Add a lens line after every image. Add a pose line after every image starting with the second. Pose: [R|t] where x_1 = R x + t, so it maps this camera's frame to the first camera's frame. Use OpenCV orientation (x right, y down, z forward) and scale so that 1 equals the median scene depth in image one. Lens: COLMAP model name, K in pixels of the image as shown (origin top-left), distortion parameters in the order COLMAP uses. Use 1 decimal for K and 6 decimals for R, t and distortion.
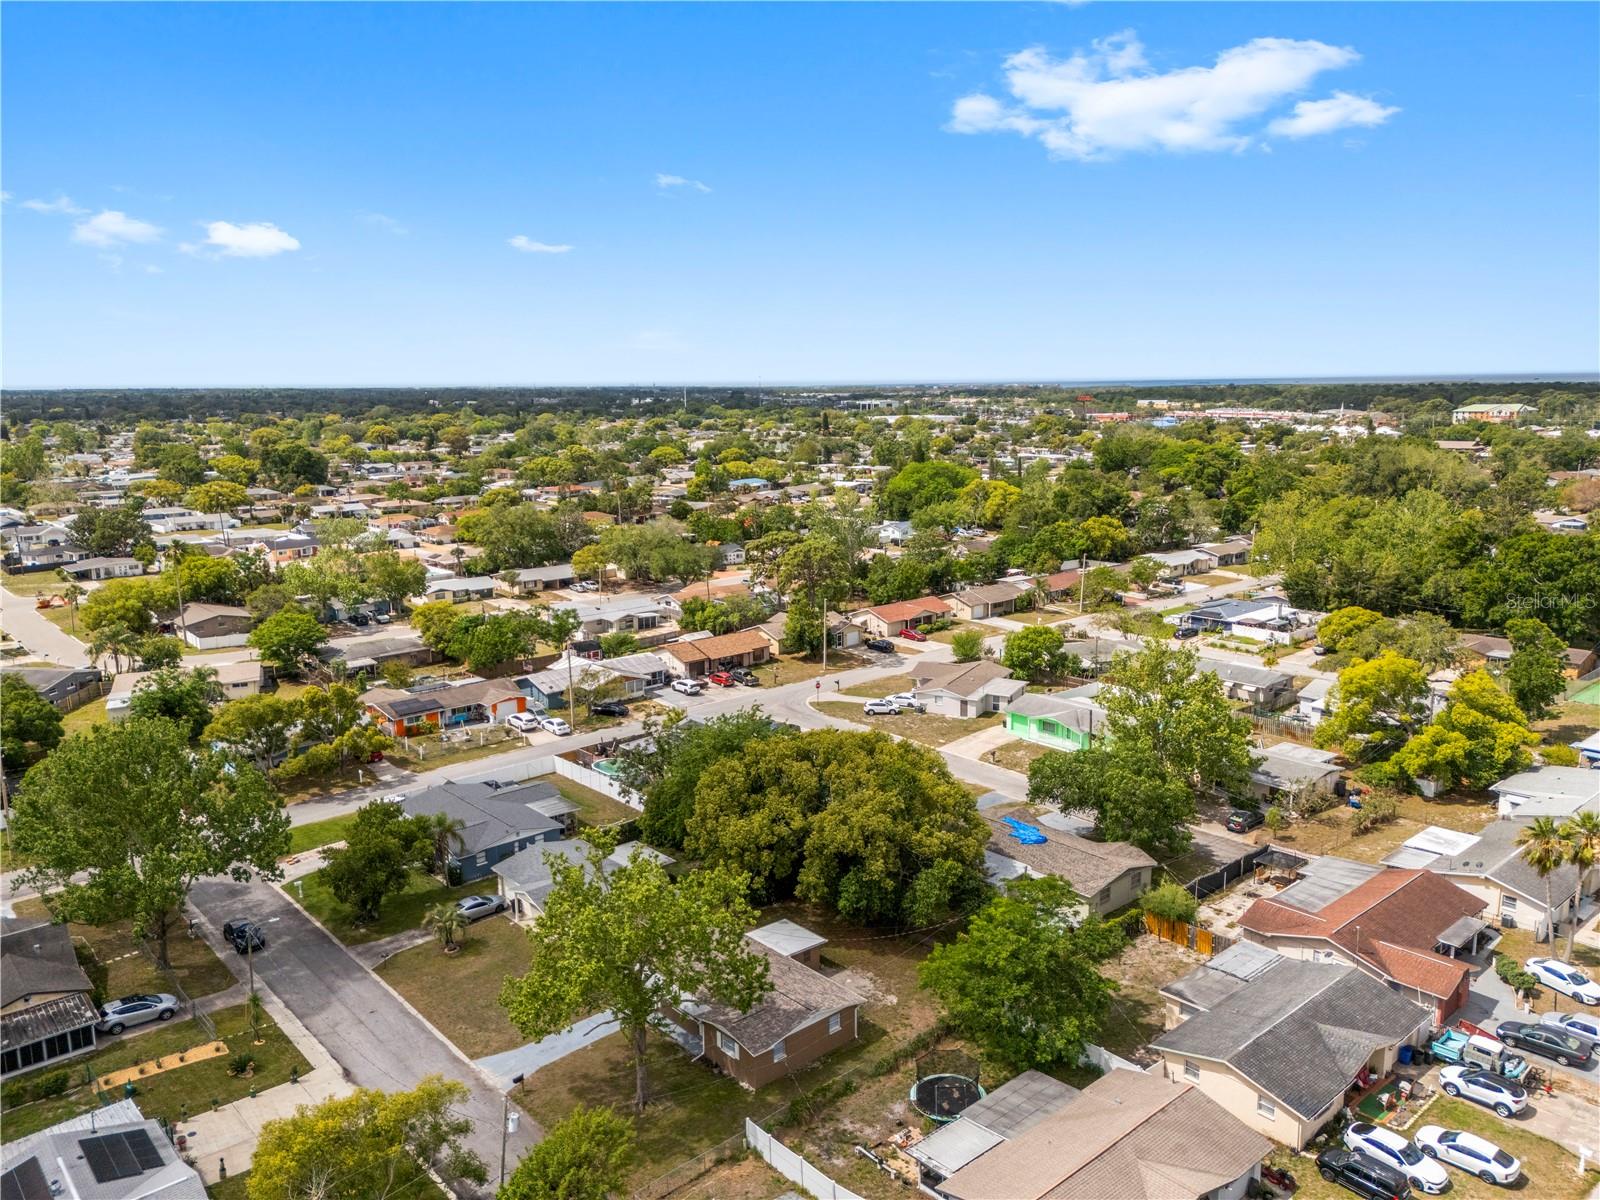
lens RADIAL K [[1171.7, 0, 798.9], [0, 1171.7, 626.7], [0, 0, 1]] dist [0.125318, -0.157750]
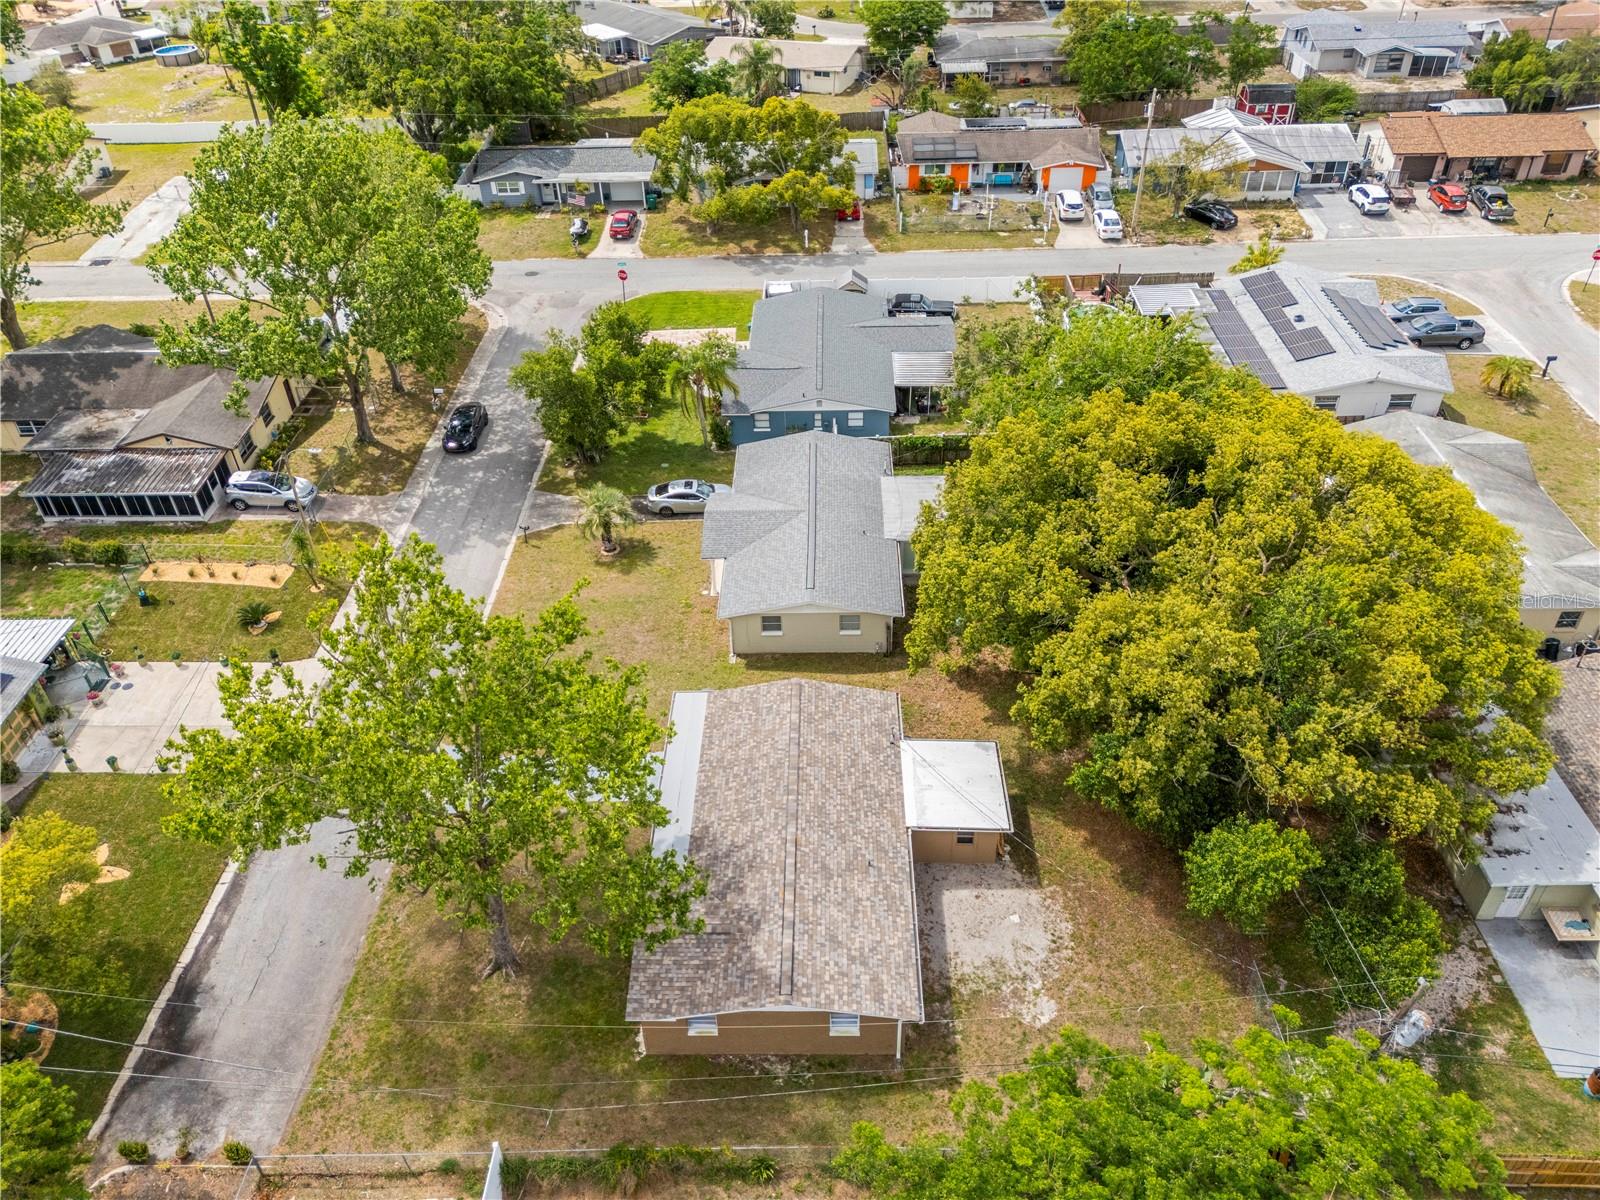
lens RADIAL K [[1180.3, 0, 798.1], [0, 1180.3, 603.1], [0, 0, 1]] dist [0.079877, -0.071381]
pose [[0.739200, 0.407402, -0.536290, 0.107469], [-0.124688, 0.865309, 0.485483, -0.033769], [0.661843, -0.292000, 0.690434, 0.340618]]
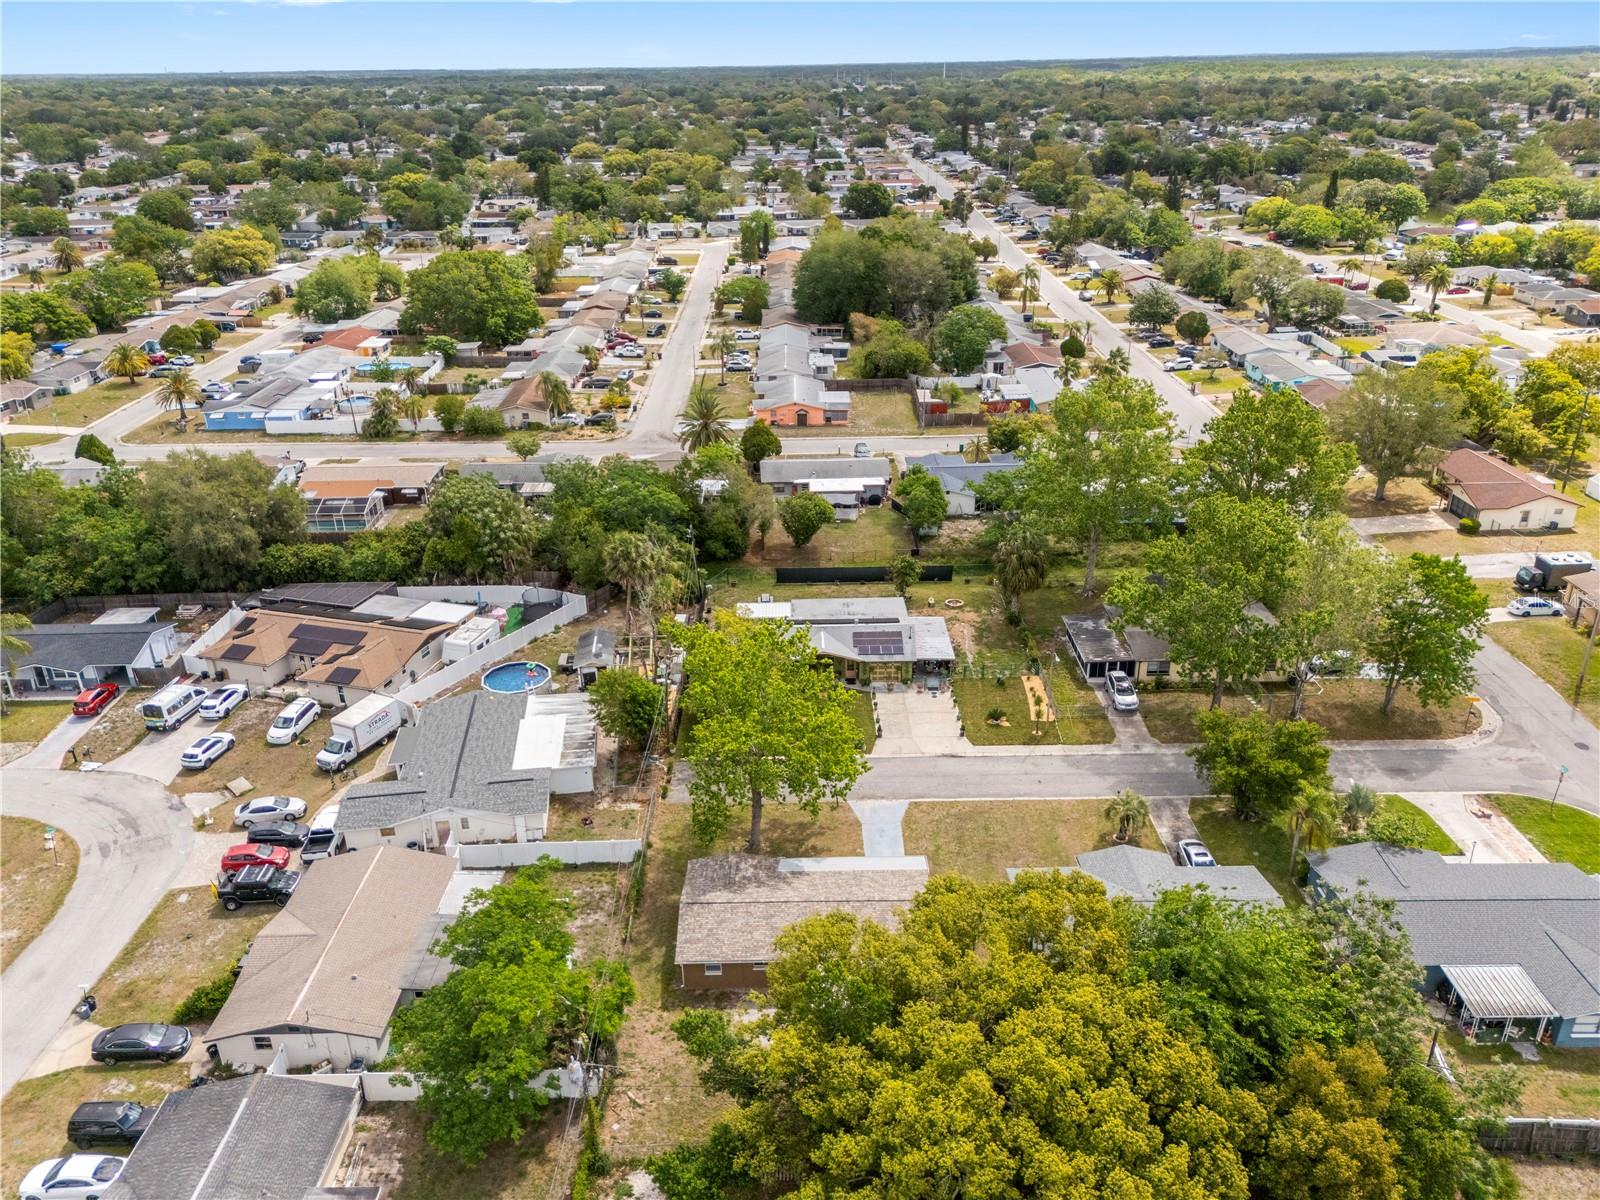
lens RADIAL K [[1180.3, 0, 798.1], [0, 1180.3, 603.1], [0, 0, 1]] dist [0.079877, -0.071381]
pose [[-0.660866, 0.337544, -0.670314, 0.256096], [-0.125769, 0.830712, 0.542310, -0.208694], [0.739891, 0.442698, -0.506537, 0.709887]]
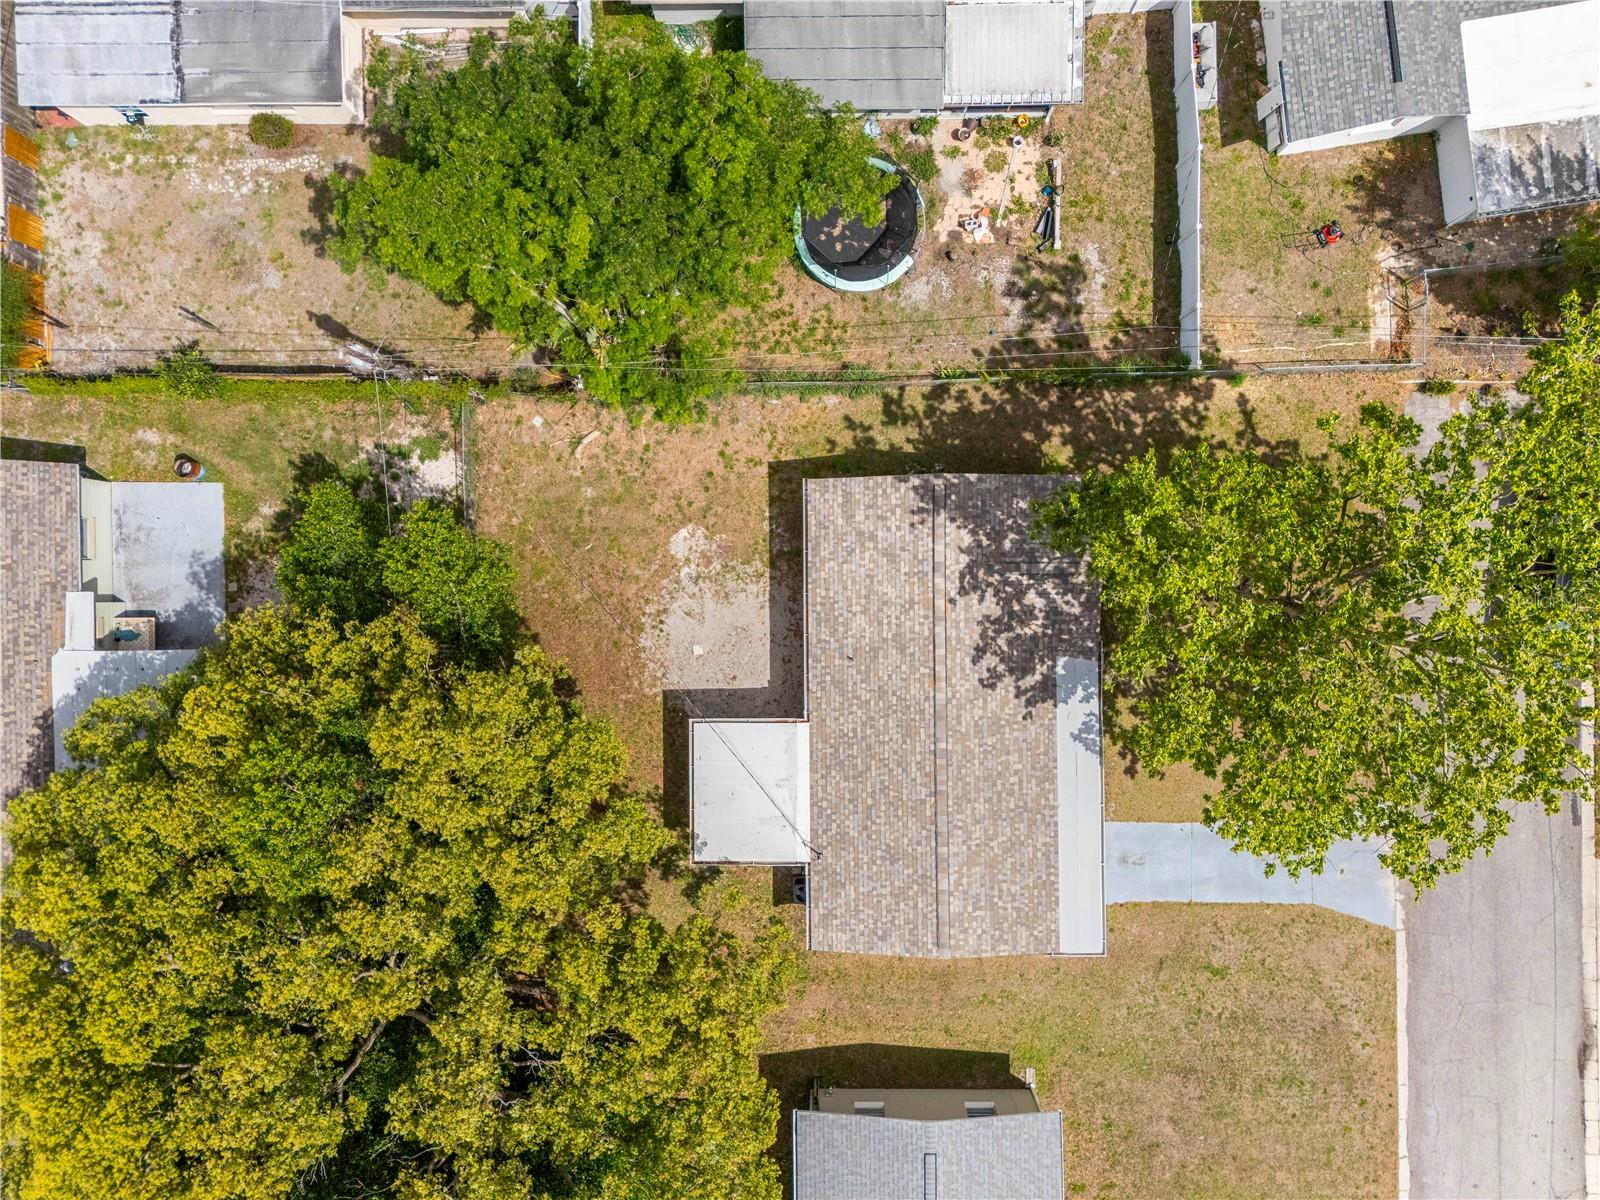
lens RADIAL K [[1180.3, 0, 798.1], [0, 1180.3, 603.1], [0, 0, 1]] dist [0.079877, -0.071381]
pose [[-0.756915, -0.653173, 0.021067, 0.006741], [0.169023, -0.164526, 0.971783, -0.093712], [-0.631277, 0.739118, 0.234933, 0.465268]]
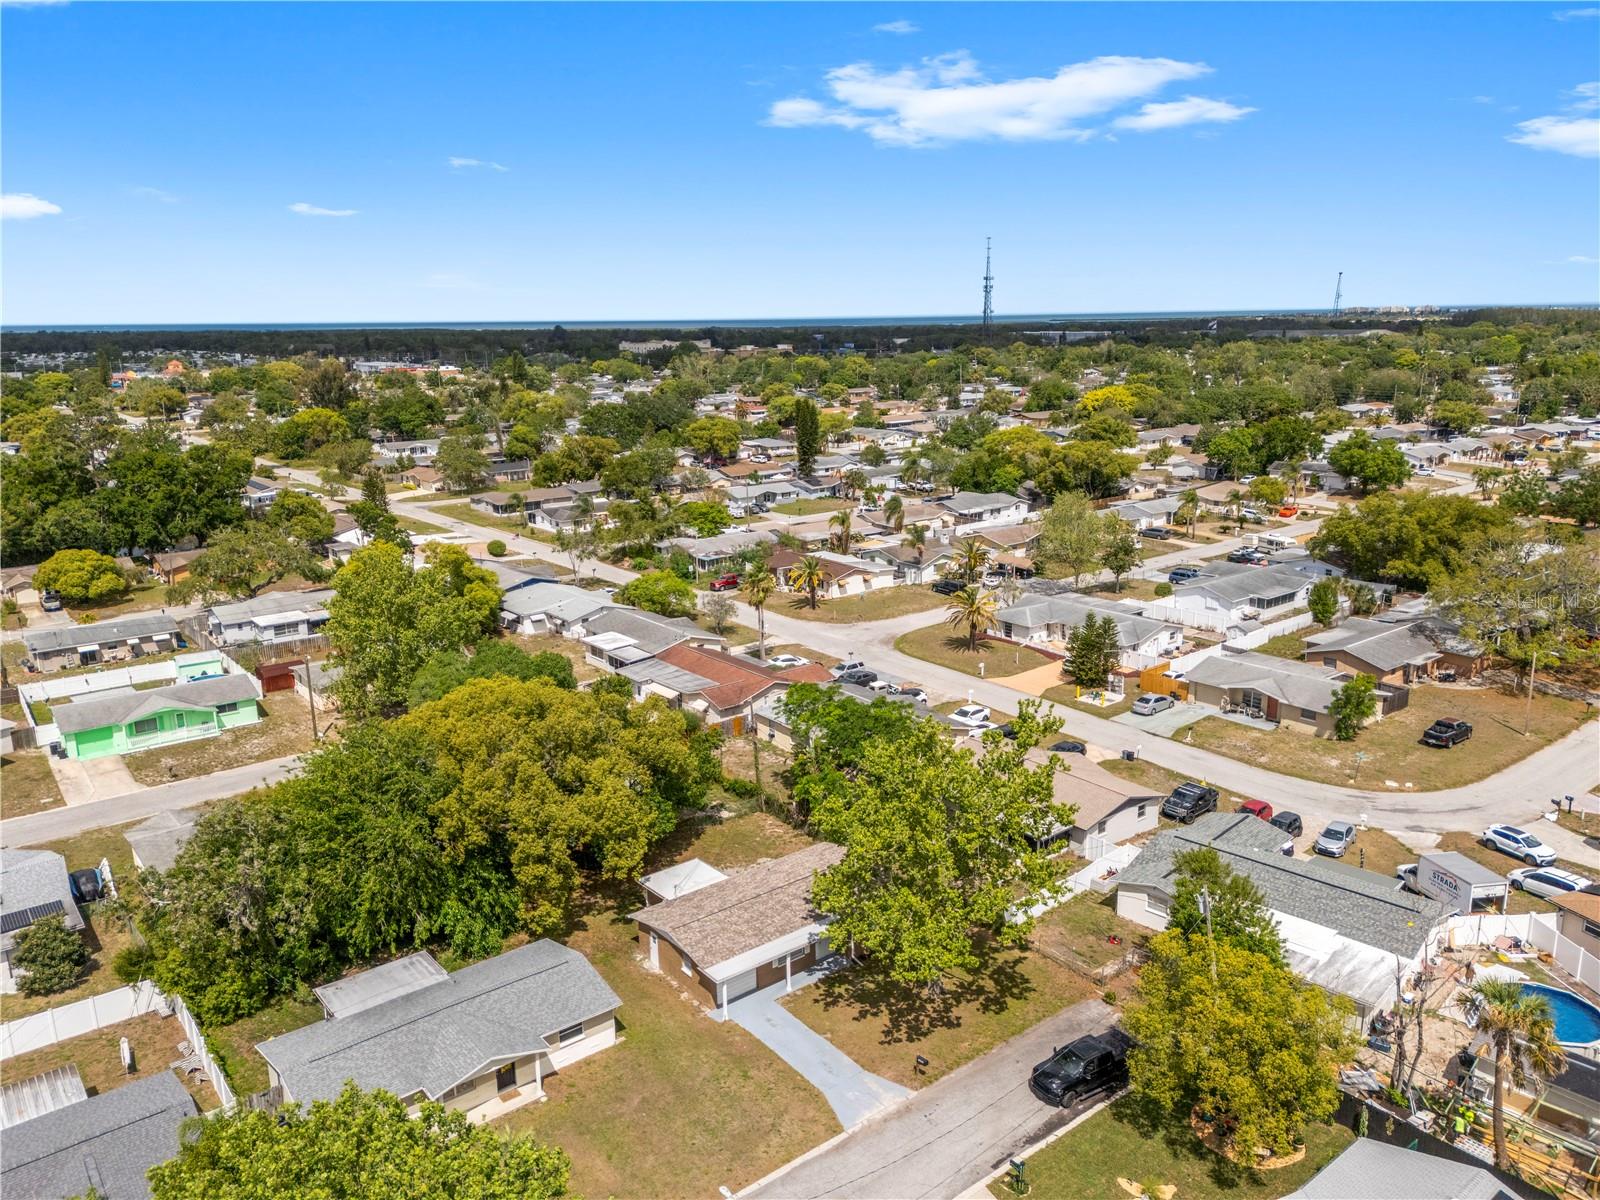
lens RADIAL K [[1171.7, 0, 798.9], [0, 1171.7, 626.7], [0, 0, 1]] dist [0.125318, -0.157750]
pose [[0.046611, -0.244866, 0.968436, -0.463626], [0.216866, 0.948847, 0.229475, -0.057740], [-0.975088, 0.199325, 0.097330, 0.444746]]
